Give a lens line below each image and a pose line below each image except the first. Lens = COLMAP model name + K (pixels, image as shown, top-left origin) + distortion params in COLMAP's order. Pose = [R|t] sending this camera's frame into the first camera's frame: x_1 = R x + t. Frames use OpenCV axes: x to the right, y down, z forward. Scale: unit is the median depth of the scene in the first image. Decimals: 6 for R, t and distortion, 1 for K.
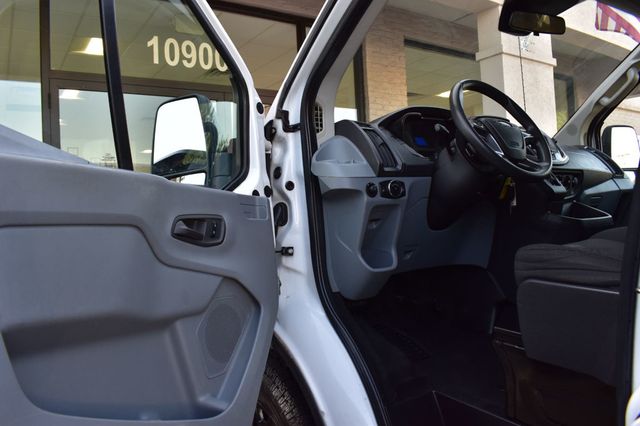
lens RADIAL K [[501.1, 0, 324.3], [0, 501.1, 208.1], [0, 0, 1]] dist [-0.088207, 0.010175]
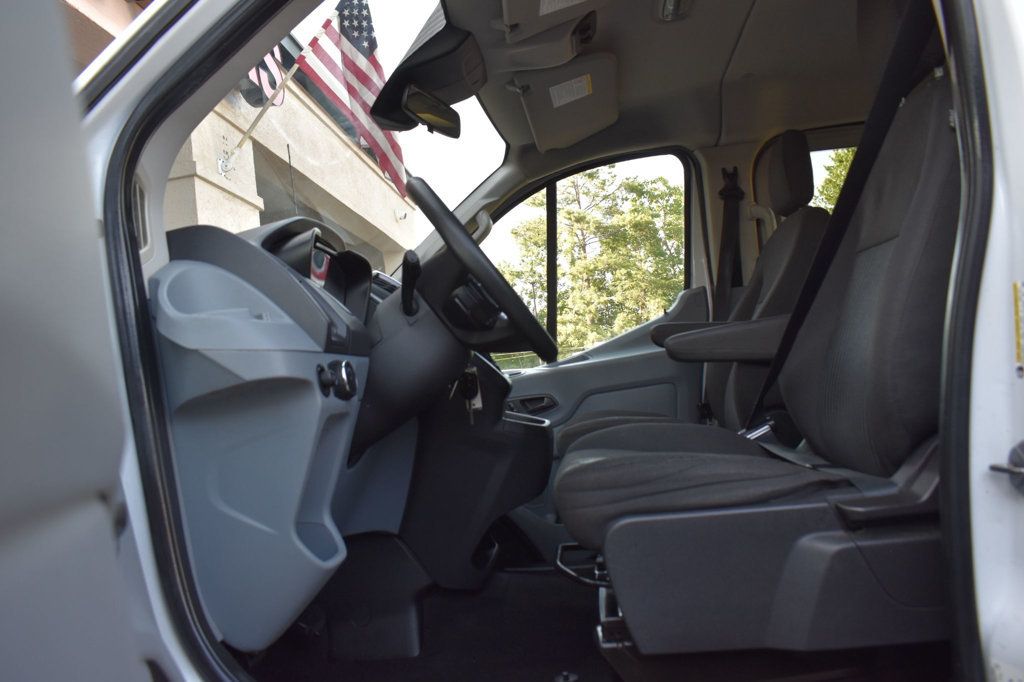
lens RADIAL K [[801.7, 0, 513.5], [0, 801.7, 340.1], [0, 0, 1]] dist [-0.088207, 0.010175]
pose [[0.620980, 0.016311, 0.783657, -0.339667], [0.096307, 0.990621, -0.096933, 0.012277], [-0.777888, 0.135665, 0.613584, 0.414125]]
